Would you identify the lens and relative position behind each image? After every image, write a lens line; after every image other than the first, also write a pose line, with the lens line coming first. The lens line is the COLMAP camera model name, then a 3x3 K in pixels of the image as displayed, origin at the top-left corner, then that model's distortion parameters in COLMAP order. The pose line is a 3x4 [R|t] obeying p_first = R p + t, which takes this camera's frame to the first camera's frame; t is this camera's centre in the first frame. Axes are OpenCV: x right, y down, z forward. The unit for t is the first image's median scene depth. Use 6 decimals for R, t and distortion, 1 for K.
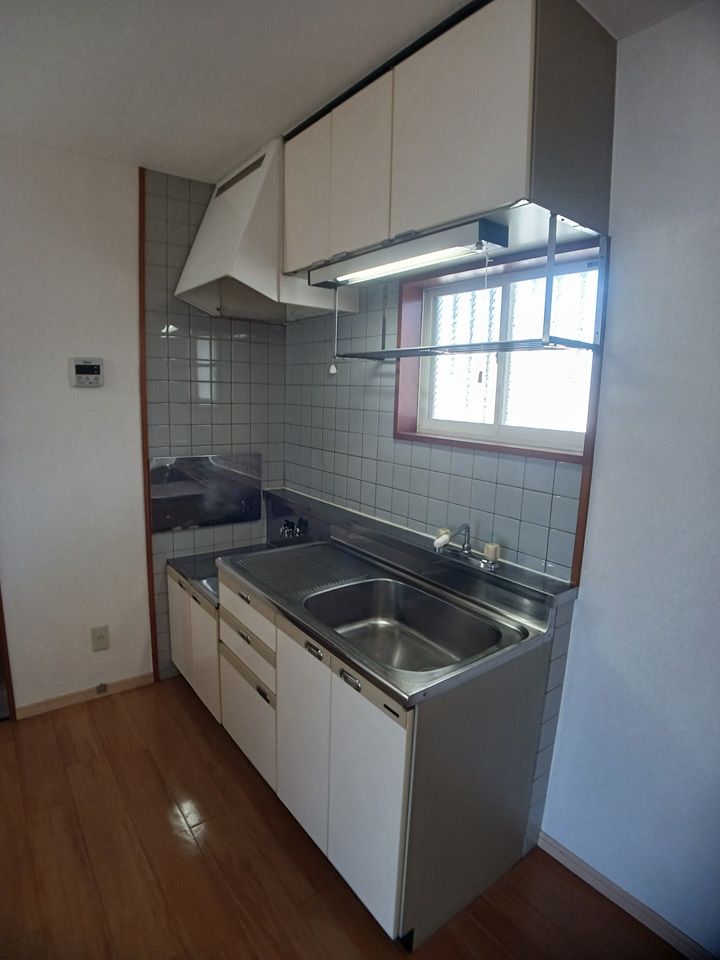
lens RADIAL K [[505.2, 0, 357.1], [0, 505.2, 481.9], [0, 0, 1]] dist [-0.051627, -0.022369]
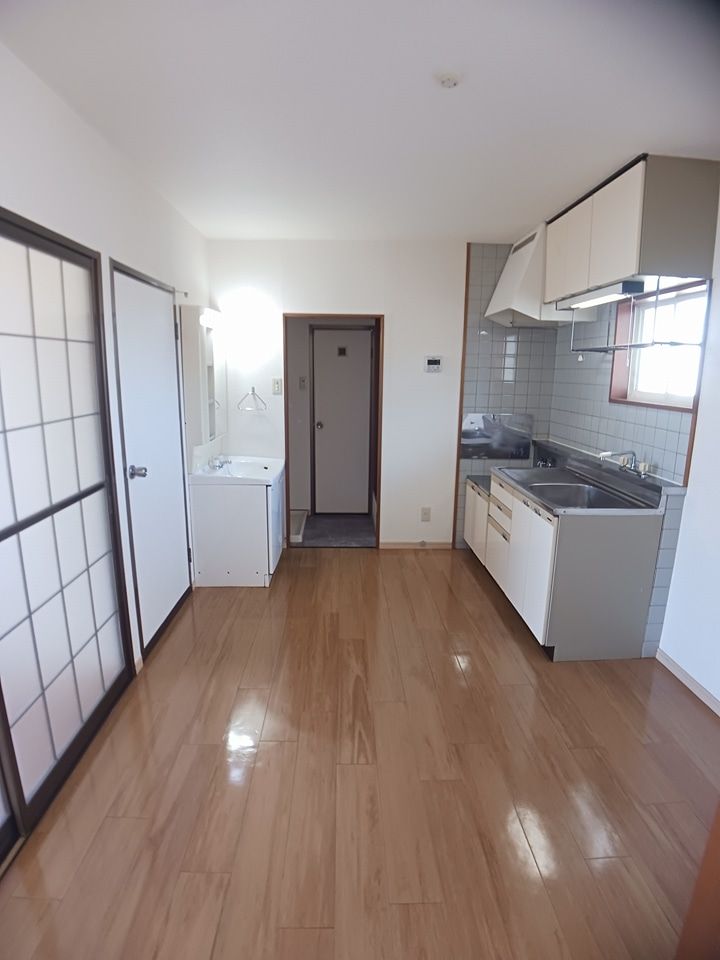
lens RADIAL K [[505.2, 0, 357.1], [0, 505.2, 481.9], [0, 0, 1]] dist [-0.051627, -0.022369]
pose [[0.811491, 0.099821, -0.575776, 0.343366], [-0.084524, 0.994991, 0.053373, 0.138906], [0.578220, 0.005356, 0.815863, -0.685224]]
